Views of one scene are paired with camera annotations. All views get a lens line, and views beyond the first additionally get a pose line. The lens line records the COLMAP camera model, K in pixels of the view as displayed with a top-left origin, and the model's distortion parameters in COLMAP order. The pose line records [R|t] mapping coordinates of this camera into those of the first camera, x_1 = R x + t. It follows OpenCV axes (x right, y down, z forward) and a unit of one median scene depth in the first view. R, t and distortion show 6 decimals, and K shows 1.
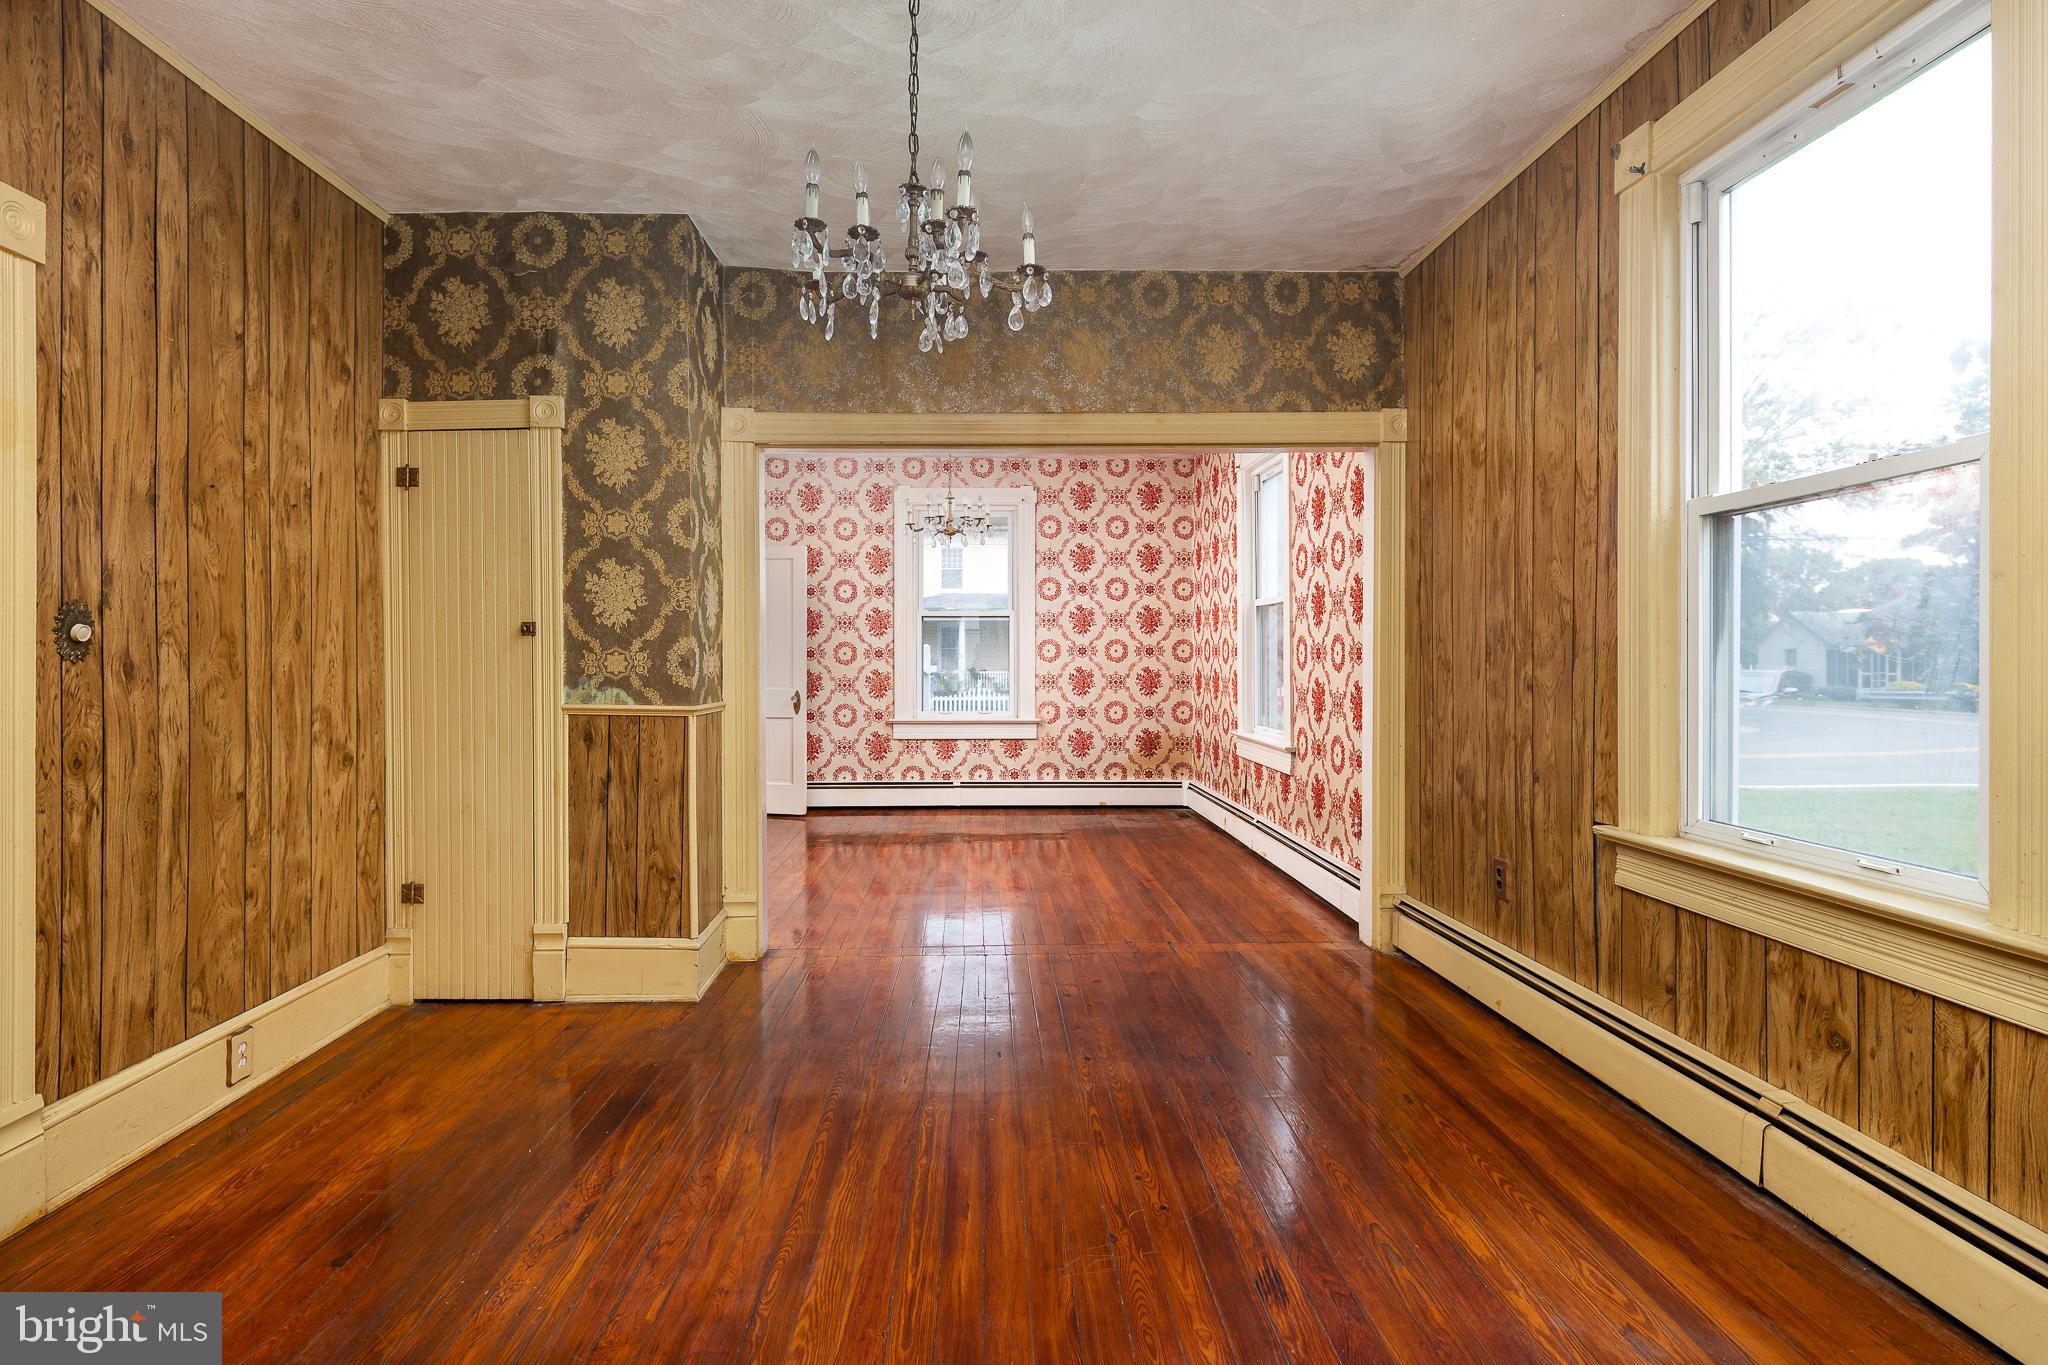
lens RADIAL K [[987.0, 0, 1019.1], [0, 987.0, 657.6], [0, 0, 1]] dist [0.003269, -0.002264]
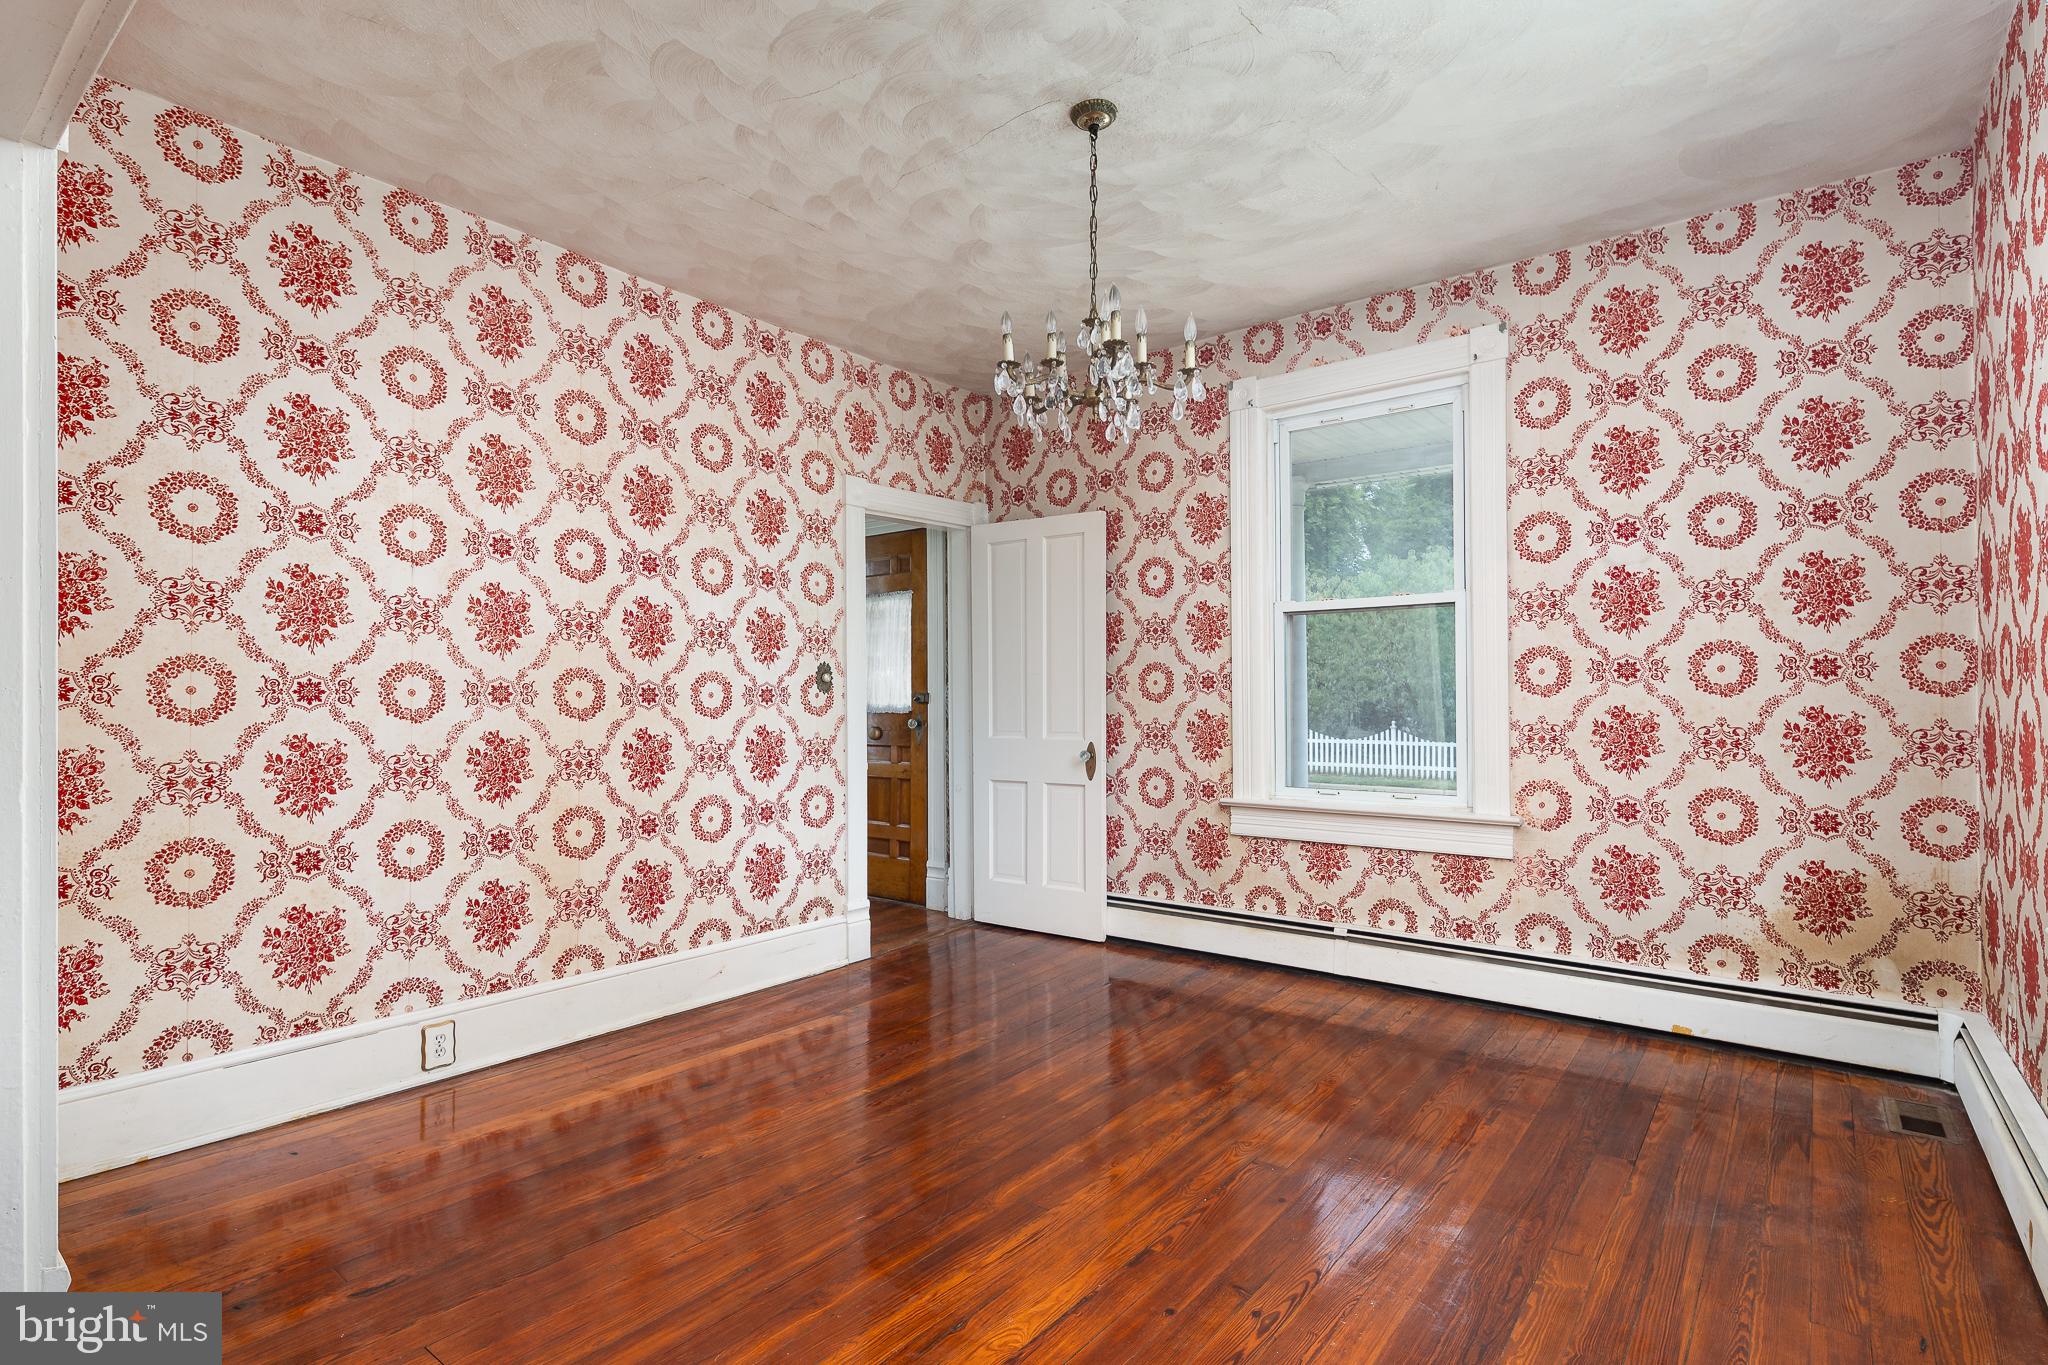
lens RADIAL K [[987.0, 0, 1030.3], [0, 987.0, 687.8], [0, 0, 1]] dist [0.003269, -0.002264]
pose [[0.766250, -0.008535, -0.642486, 0.149588], [0.002649, 0.999945, -0.010125, 0.005059], [0.642537, 0.006057, 0.766230, 0.514593]]
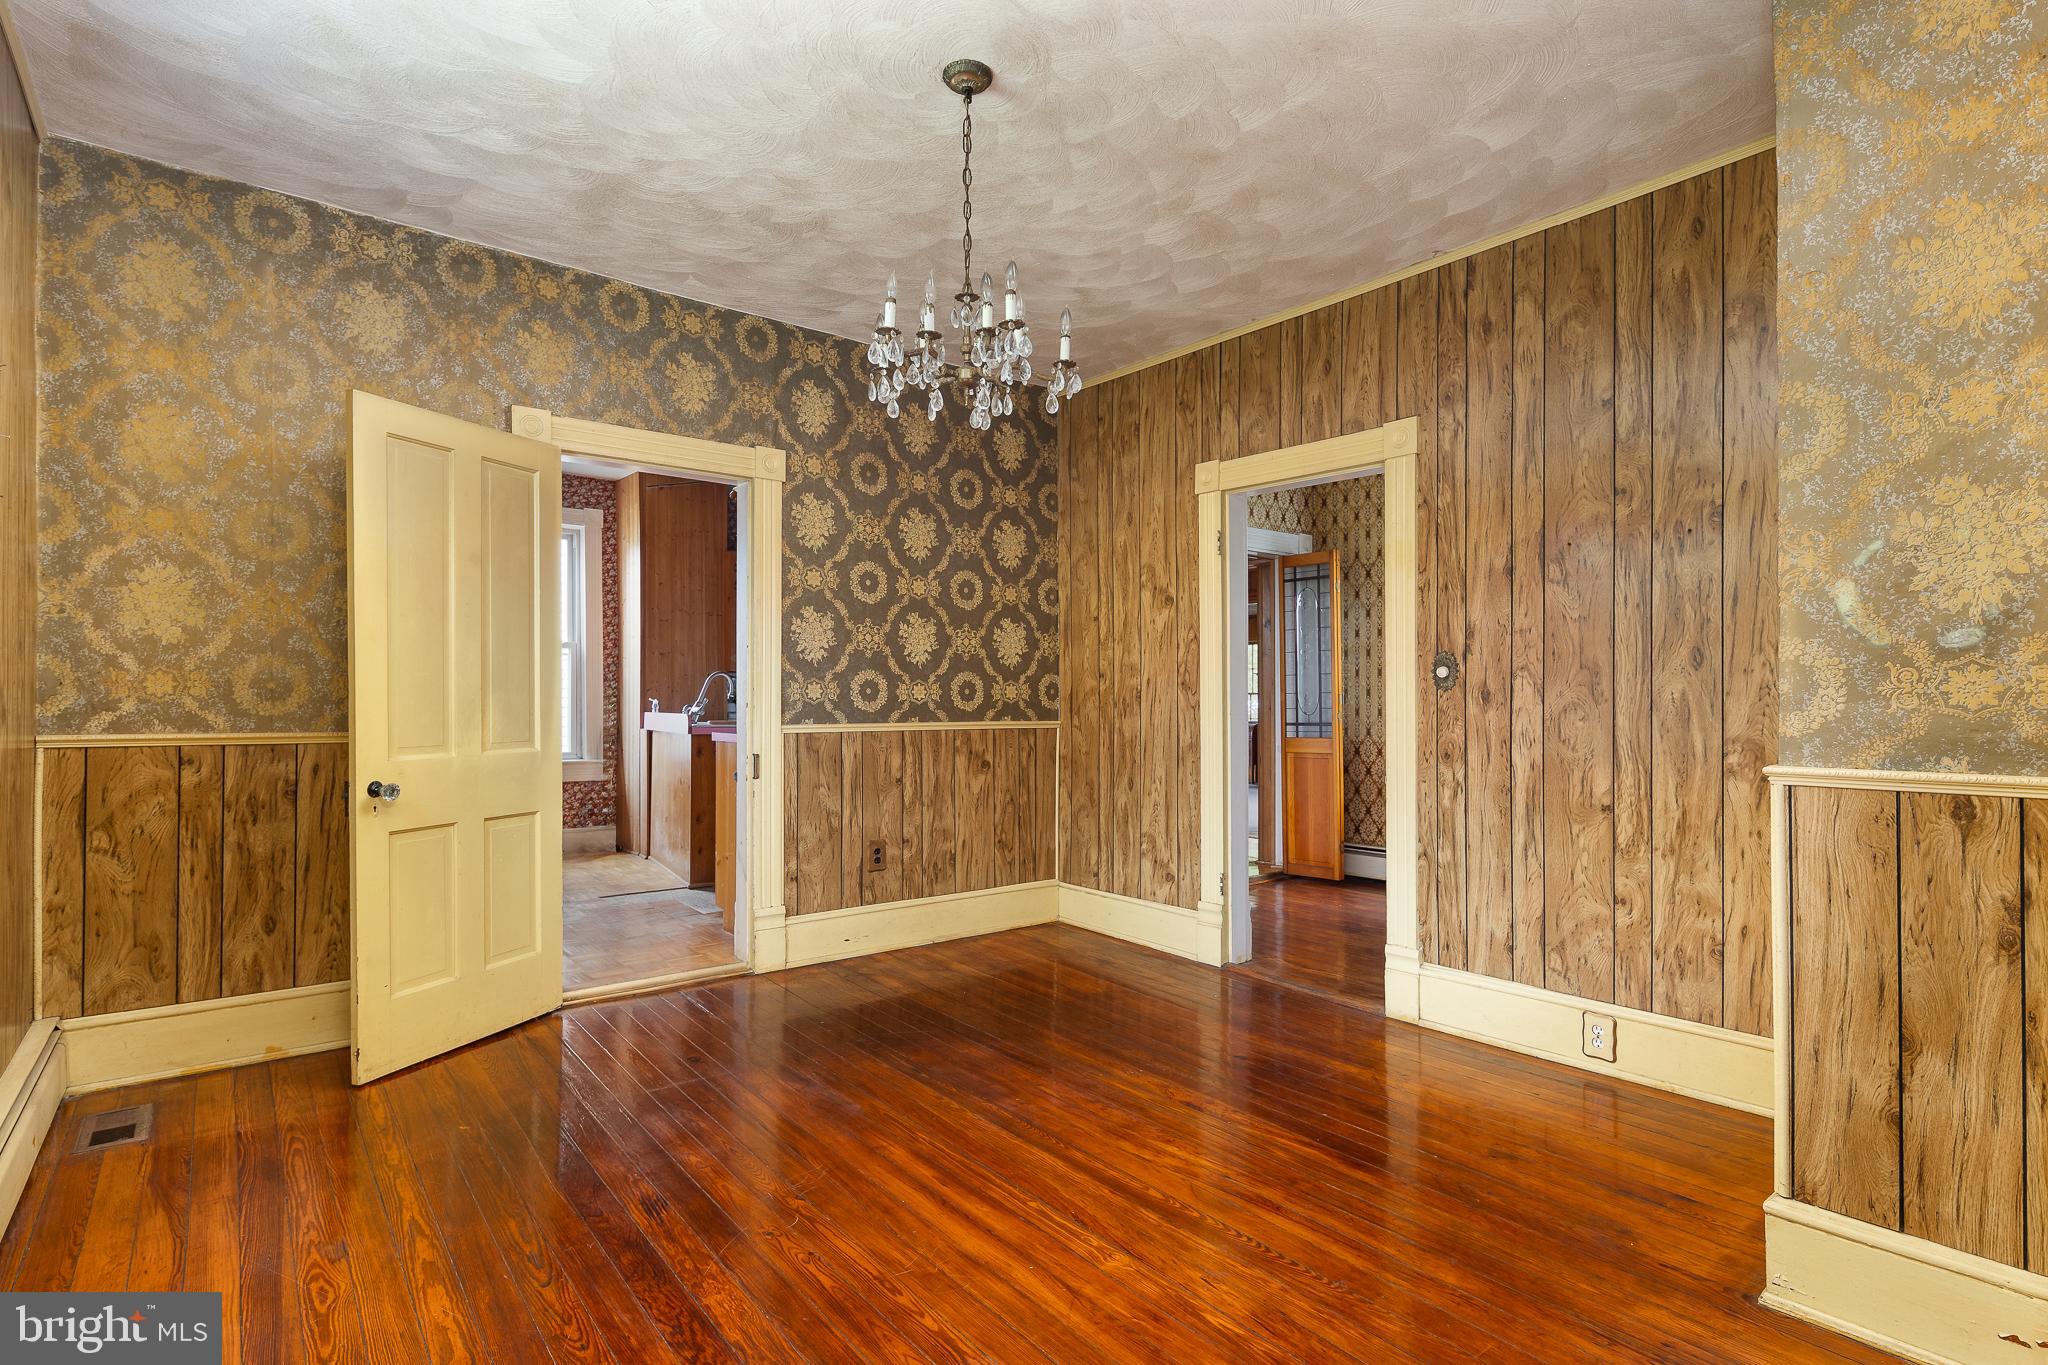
lens RADIAL K [[987.0, 0, 1032.7], [0, 987.0, 681.1], [0, 0, 1]] dist [0.003269, -0.002264]
pose [[-0.797951, -0.009374, -0.602649, 0.370032], [0.004078, 0.999772, -0.020950, 0.013854], [0.602708, -0.019175, -0.797731, 1.344689]]
